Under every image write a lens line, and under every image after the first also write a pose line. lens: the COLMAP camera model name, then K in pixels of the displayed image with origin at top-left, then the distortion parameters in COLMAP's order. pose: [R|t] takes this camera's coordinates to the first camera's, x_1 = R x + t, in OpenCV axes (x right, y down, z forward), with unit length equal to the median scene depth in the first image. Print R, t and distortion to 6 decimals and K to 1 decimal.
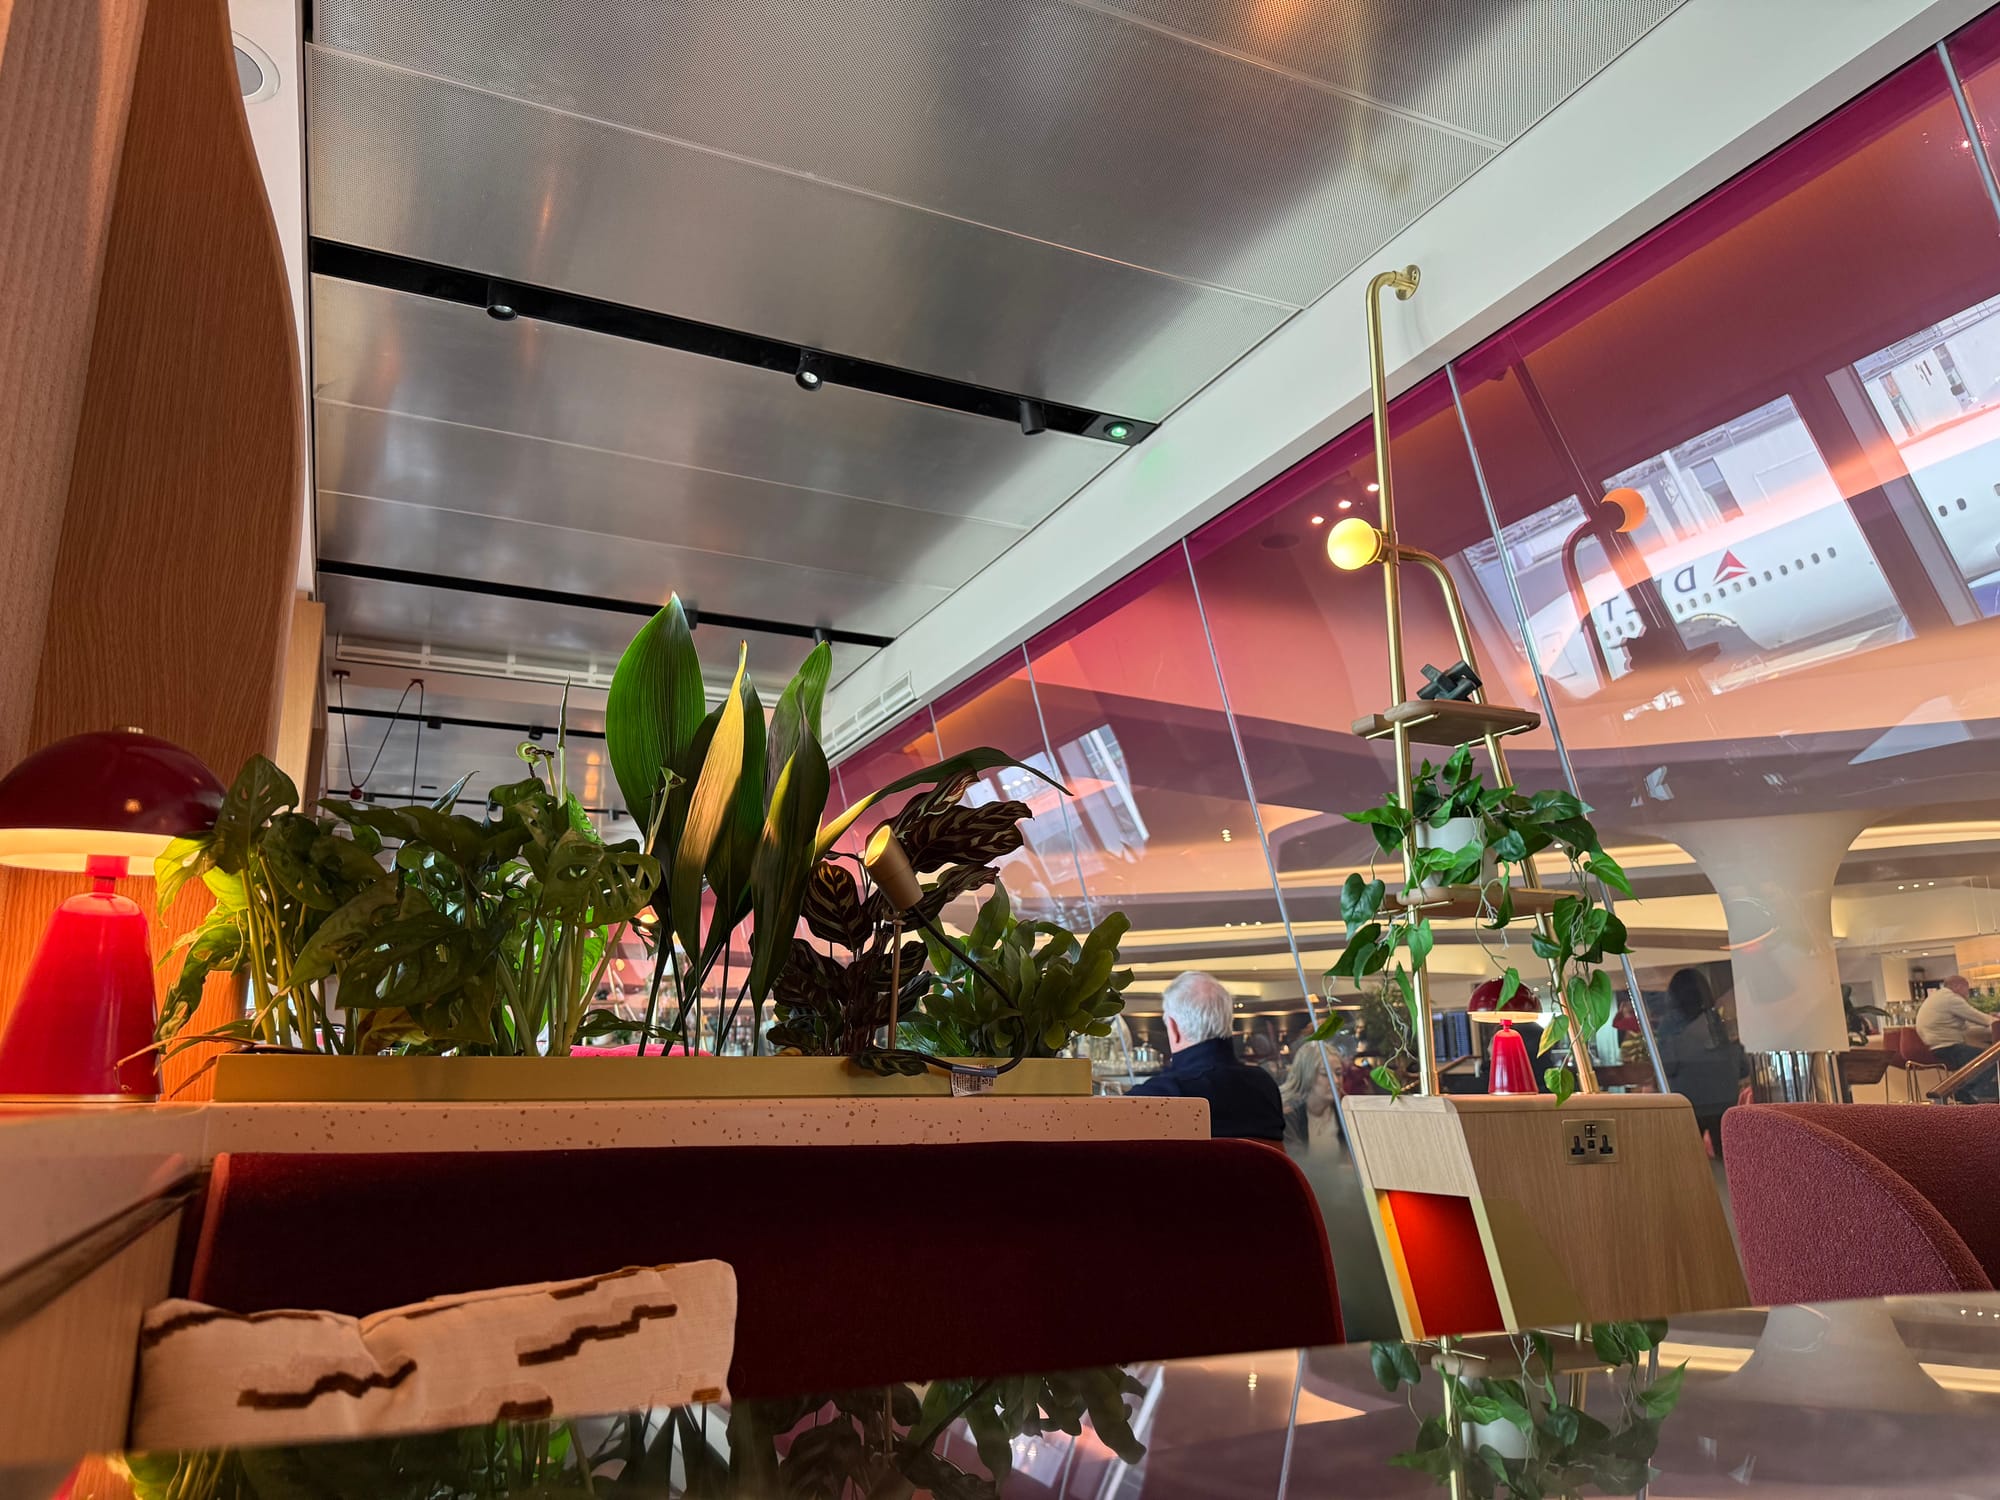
lens RADIAL K [[1419.6, 0, 1000.0], [0, 1419.6, 750.0], [0, 0, 1]] dist [-0.007664, -0.001601]
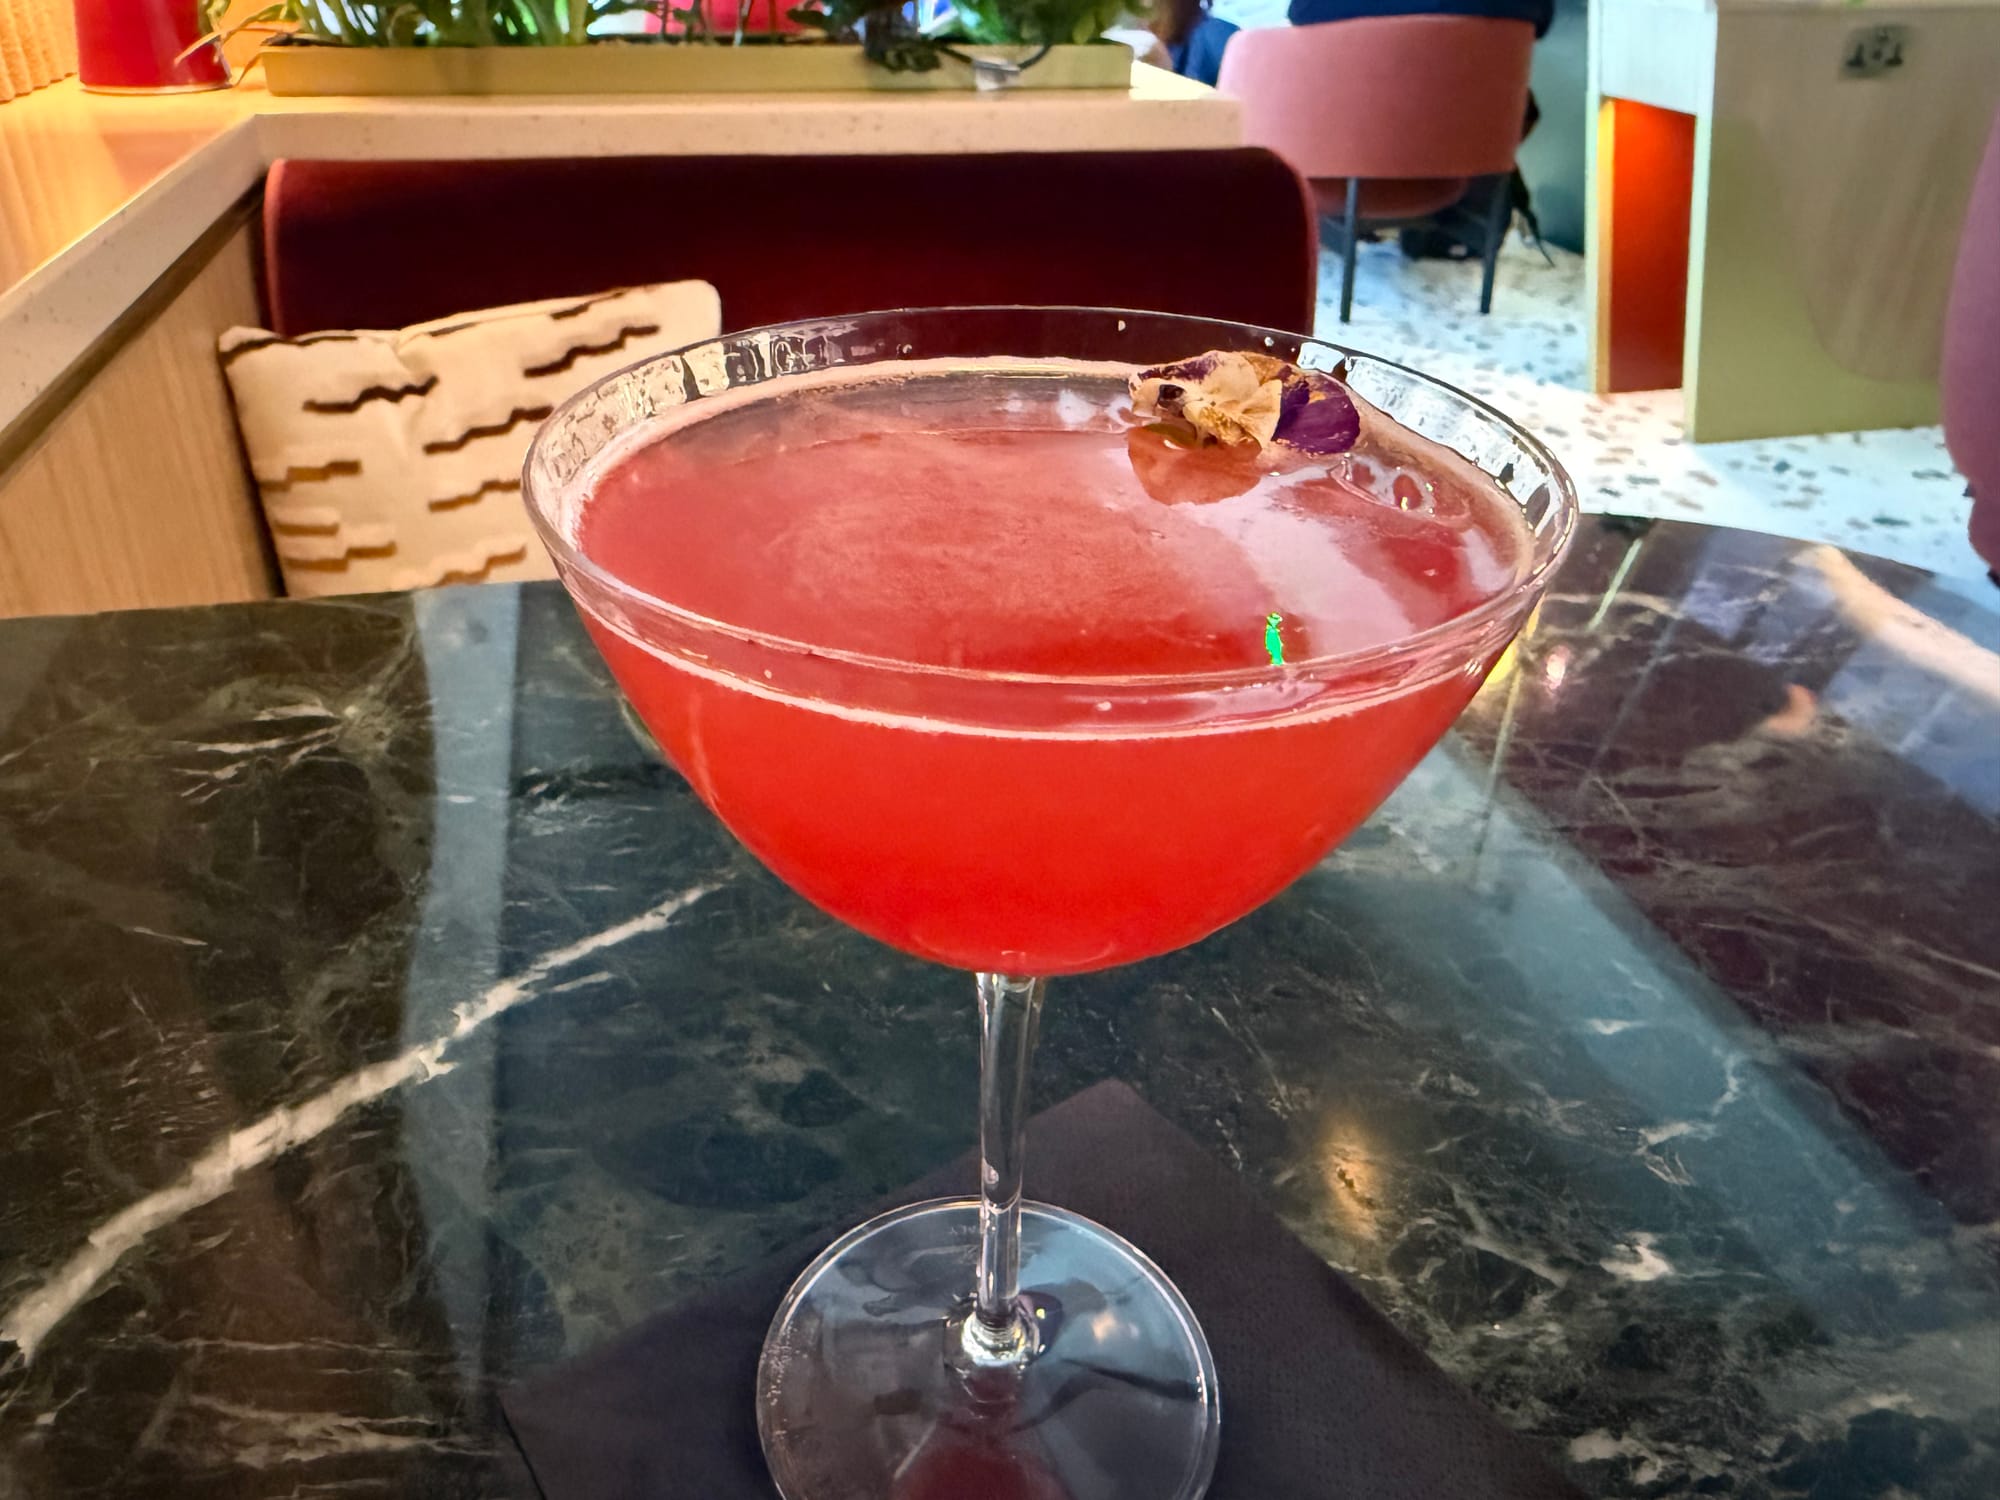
lens RADIAL K [[1419.6, 0, 1000.0], [0, 1419.6, 750.0], [0, 0, 1]] dist [-0.007664, -0.001601]
pose [[0.983631, 0.118307, -0.135914, 0.270281], [0.012128, 0.709095, 0.705009, -0.201333], [0.179783, -0.695117, 0.696053, -0.027711]]
